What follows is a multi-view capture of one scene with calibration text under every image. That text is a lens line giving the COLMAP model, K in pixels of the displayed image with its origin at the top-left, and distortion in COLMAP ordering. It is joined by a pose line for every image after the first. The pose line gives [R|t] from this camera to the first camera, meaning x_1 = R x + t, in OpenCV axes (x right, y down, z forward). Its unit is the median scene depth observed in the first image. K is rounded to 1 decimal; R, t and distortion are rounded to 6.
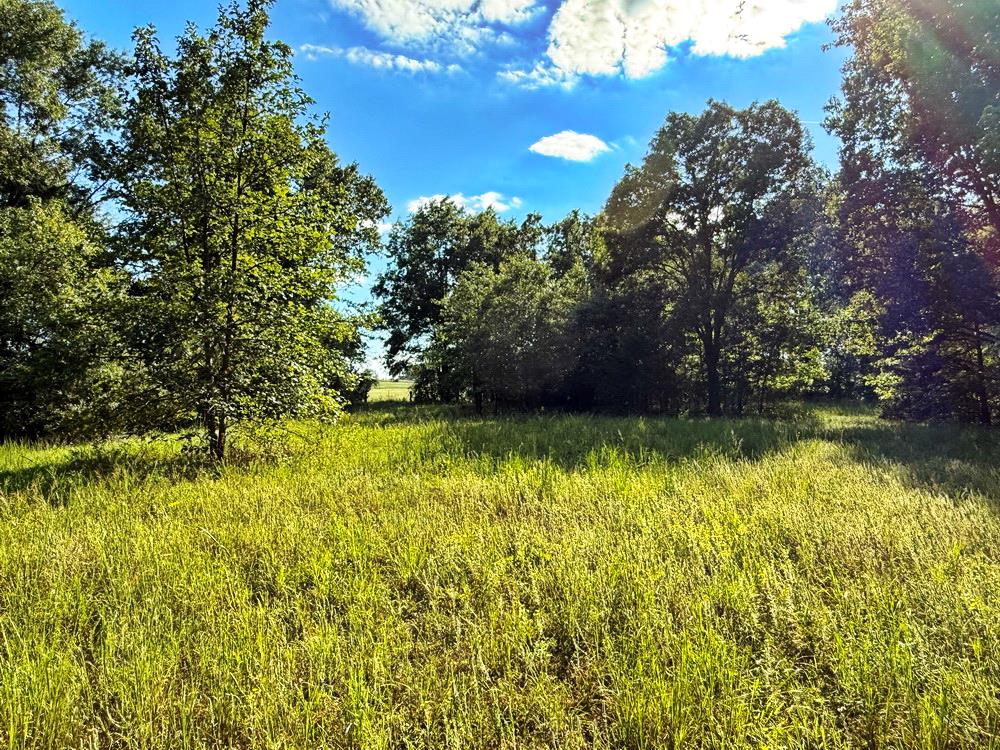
lens RADIAL K [[644.2, 0, 501.0], [0, 644.2, 378.2], [0, 0, 1]] dist [-0.005153, -0.000249]
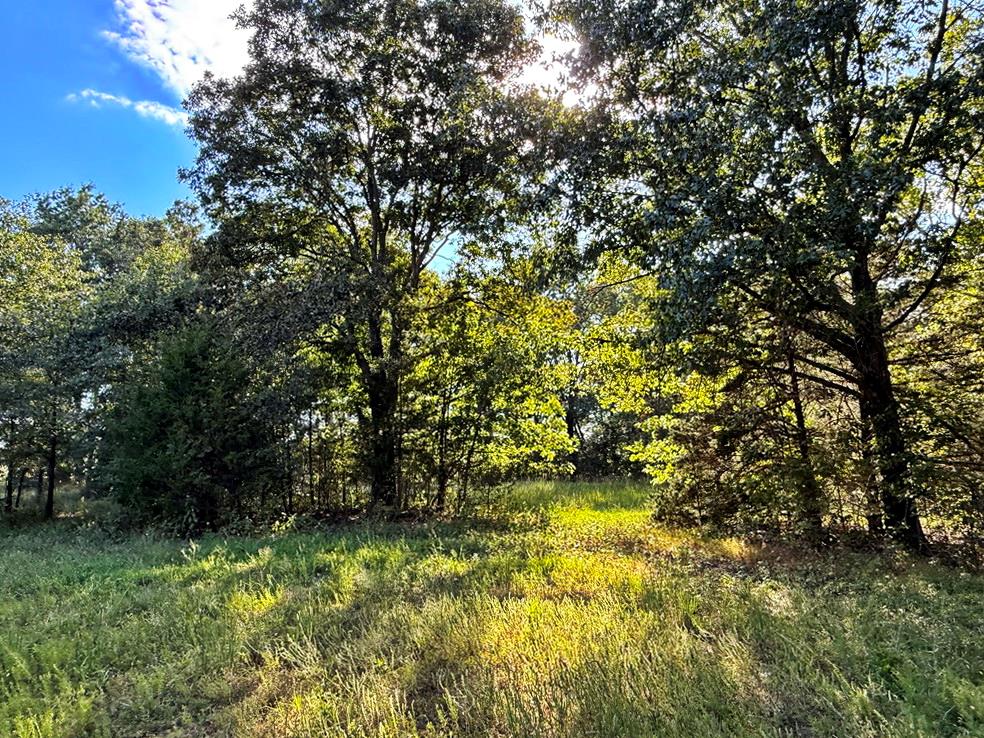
lens RADIAL K [[633.9, 0, 491.8], [0, 633.9, 368.3], [0, 0, 1]] dist [-0.005153, -0.000249]
pose [[0.955026, 0.041698, 0.293577, 0.259767], [-0.003259, 0.991479, -0.130224, 0.002583], [-0.296505, 0.123410, 0.947024, 0.456979]]
